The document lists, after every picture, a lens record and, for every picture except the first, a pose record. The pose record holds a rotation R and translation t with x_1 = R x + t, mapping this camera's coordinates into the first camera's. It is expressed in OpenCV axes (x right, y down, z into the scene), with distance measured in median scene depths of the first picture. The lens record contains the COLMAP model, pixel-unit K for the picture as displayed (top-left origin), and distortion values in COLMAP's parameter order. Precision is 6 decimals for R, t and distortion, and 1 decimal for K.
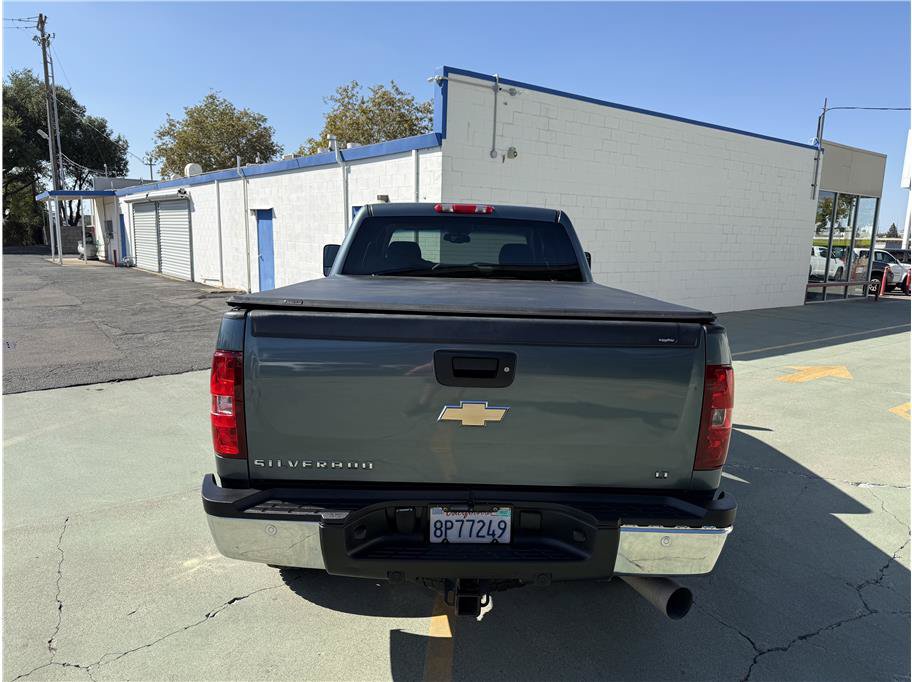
lens RADIAL K [[657.9, 0, 459.9], [0, 657.9, 338.2], [0, 0, 1]] dist [0.007853, -0.010581]
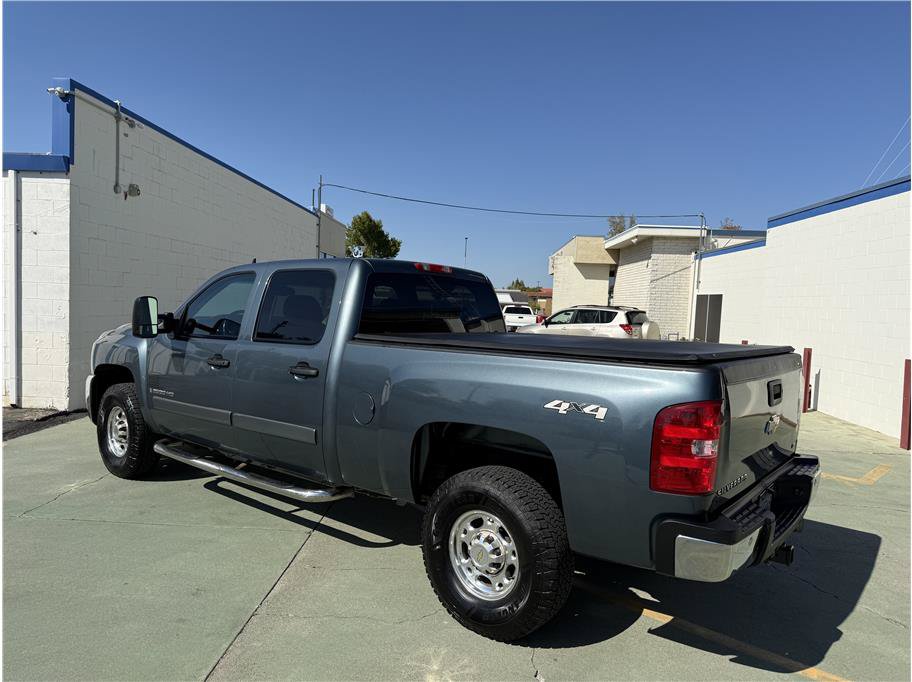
lens RADIAL K [[631.2, 0, 456.0], [0, 631.2, 341.0], [0, 0, 1]] dist [0.010288, -0.004653]
pose [[0.659556, -0.038374, 0.750676, -0.295871], [0.083553, 0.996250, -0.022483, -0.020686], [-0.746997, 0.077550, 0.660288, 0.118320]]
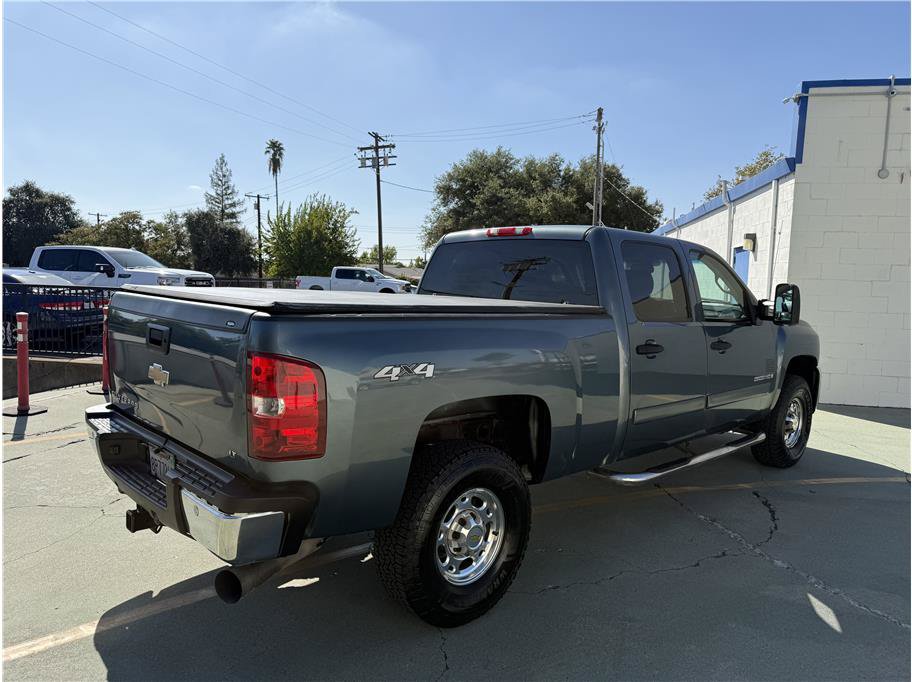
lens RADIAL K [[657.9, 0, 459.9], [0, 657.9, 338.2], [0, 0, 1]] dist [0.007853, -0.010581]
pose [[0.689266, 0.052398, -0.722611, 0.287157], [-0.114975, 0.992653, -0.037689, 0.006110], [0.715328, 0.109060, 0.690226, 0.107655]]
